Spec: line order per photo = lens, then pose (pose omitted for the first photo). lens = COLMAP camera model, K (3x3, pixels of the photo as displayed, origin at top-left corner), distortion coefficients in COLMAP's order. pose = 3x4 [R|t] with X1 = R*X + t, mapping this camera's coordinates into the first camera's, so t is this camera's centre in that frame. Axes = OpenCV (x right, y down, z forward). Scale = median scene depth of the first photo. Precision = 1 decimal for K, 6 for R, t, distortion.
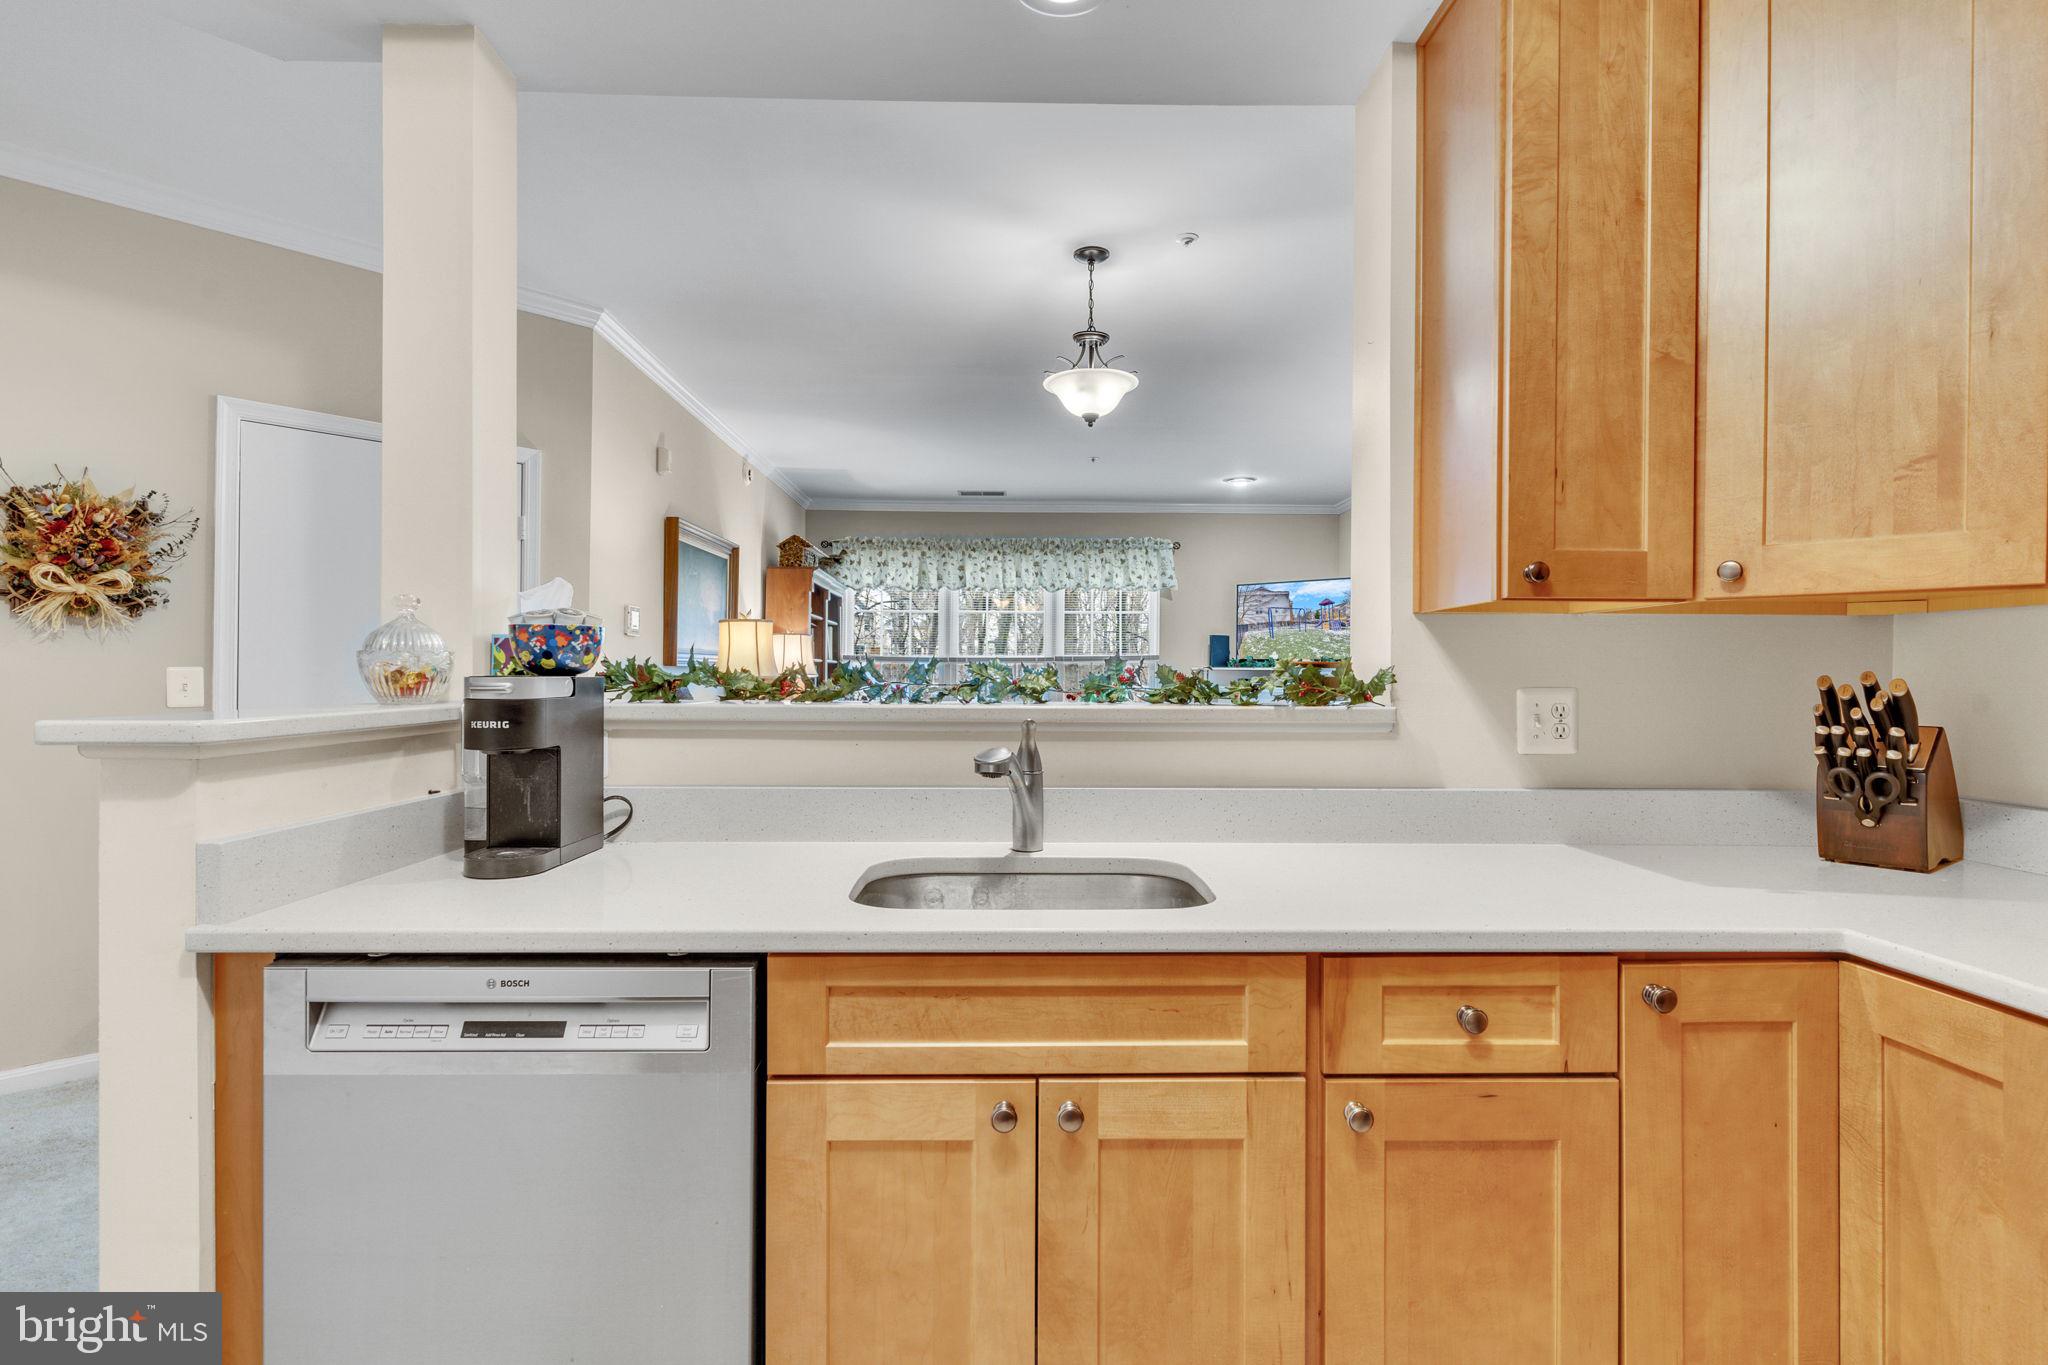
lens RADIAL K [[986.2, 0, 1030.3], [0, 986.2, 684.6], [0, 0, 1]] dist [0.000372, 0.000329]
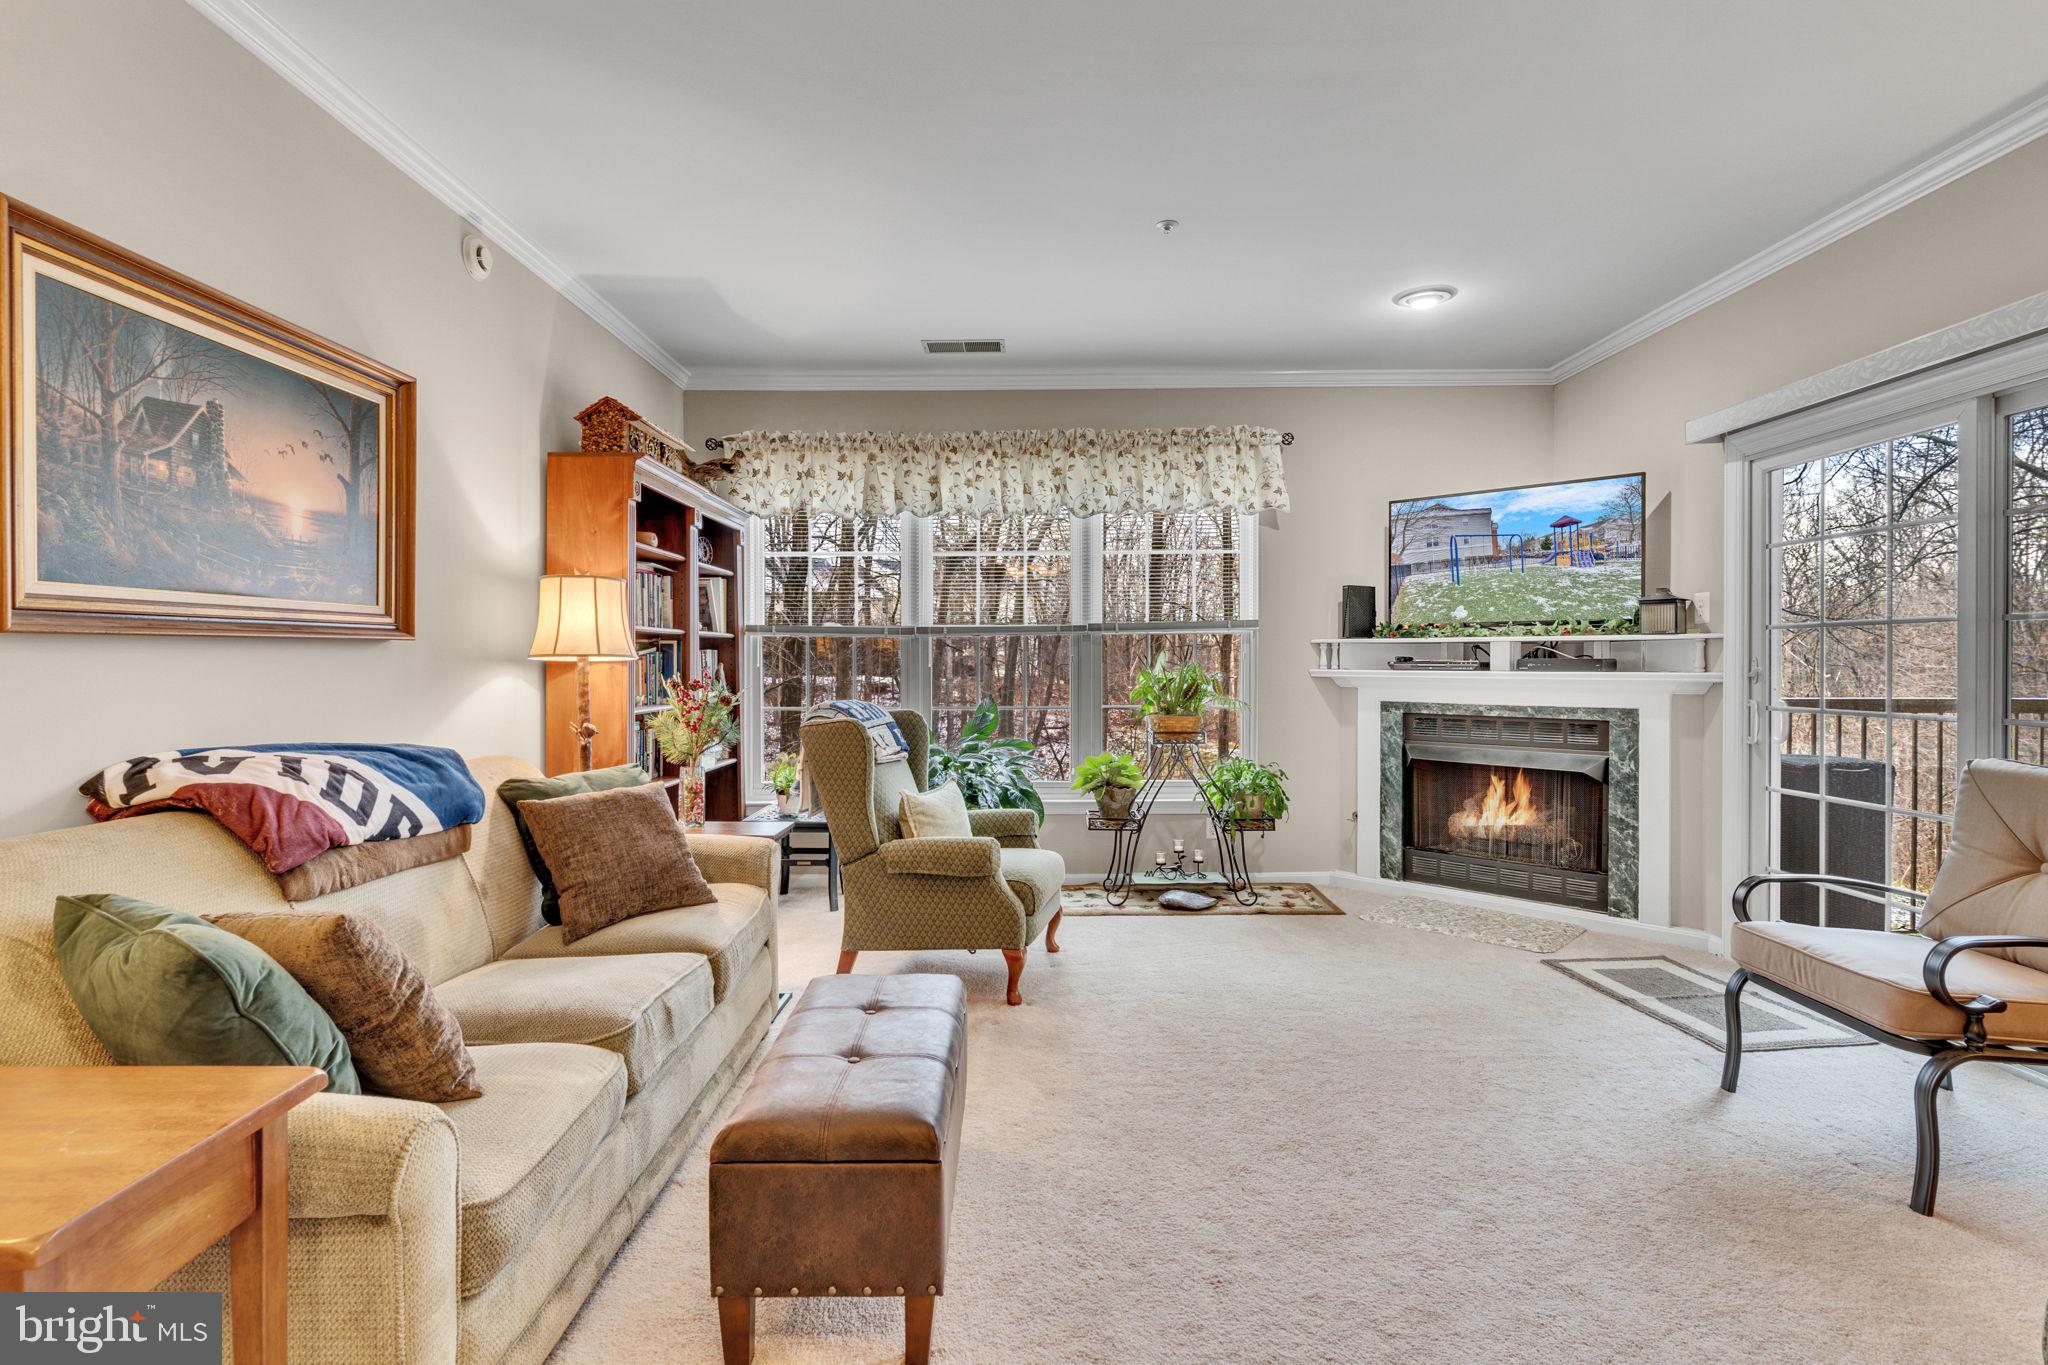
lens RADIAL K [[986.2, 0, 1029.6], [0, 986.2, 664.8], [0, 0, 1]] dist [0.000372, 0.000329]
pose [[0.999731, -0.010287, -0.020775, 0.002572], [0.010267, 0.999947, -0.001060, -0.011264], [0.020785, 0.000846, 0.999784, 1.843552]]
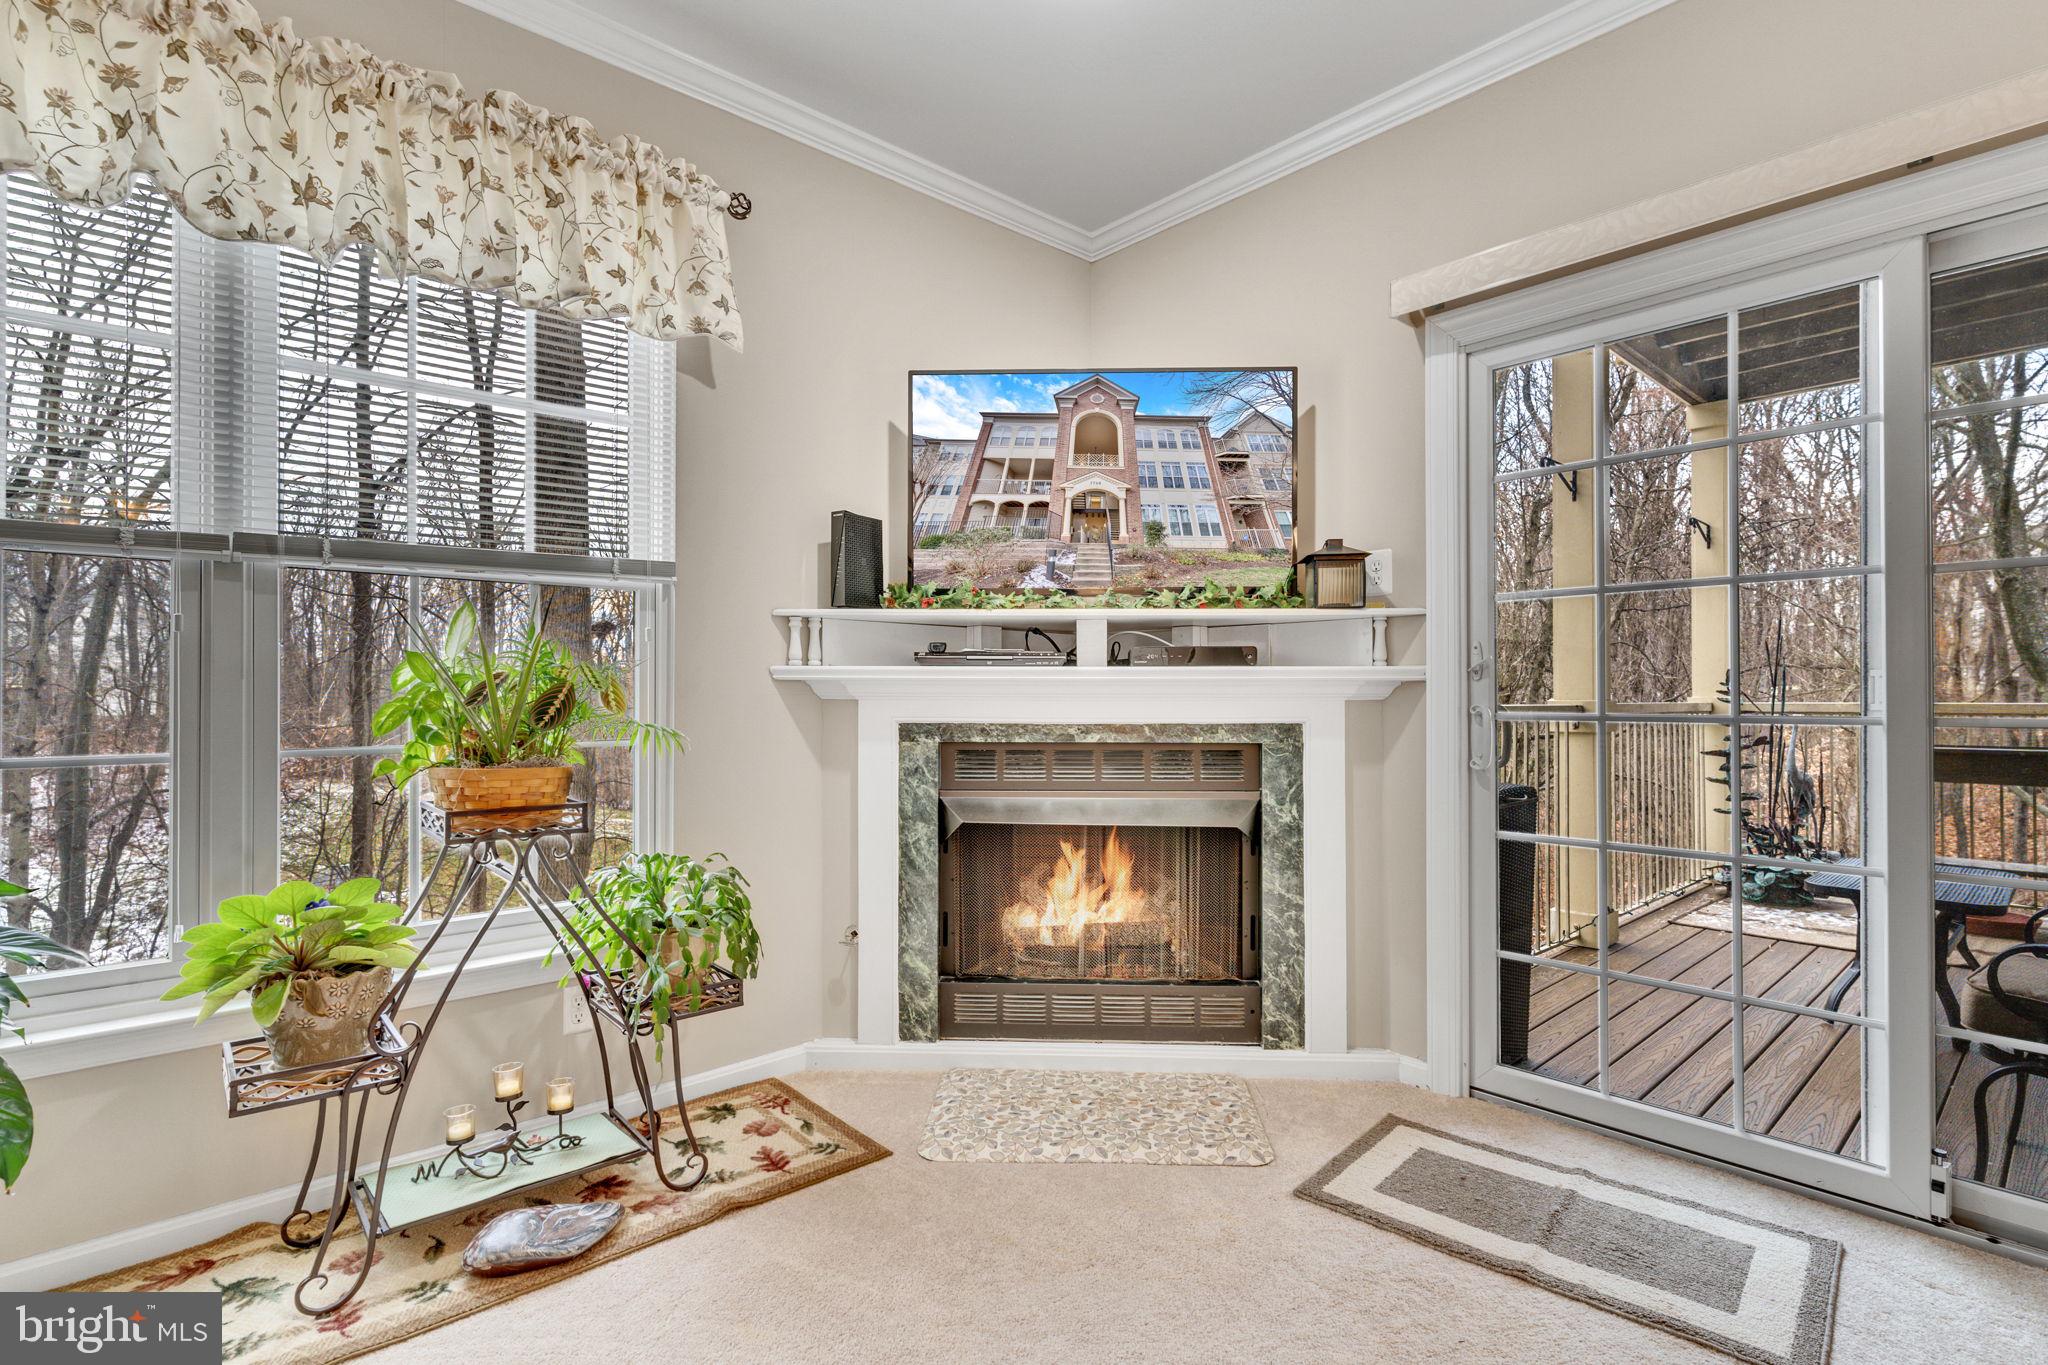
lens RADIAL K [[986.2, 0, 1008.7], [0, 986.2, 686.3], [0, 0, 1]] dist [0.000372, 0.000329]
pose [[0.766022, -0.005361, 0.642792, 0.071372], [0.012187, 0.999907, -0.006185, 0.054558], [-0.642699, 0.012572, 0.766016, 3.390130]]
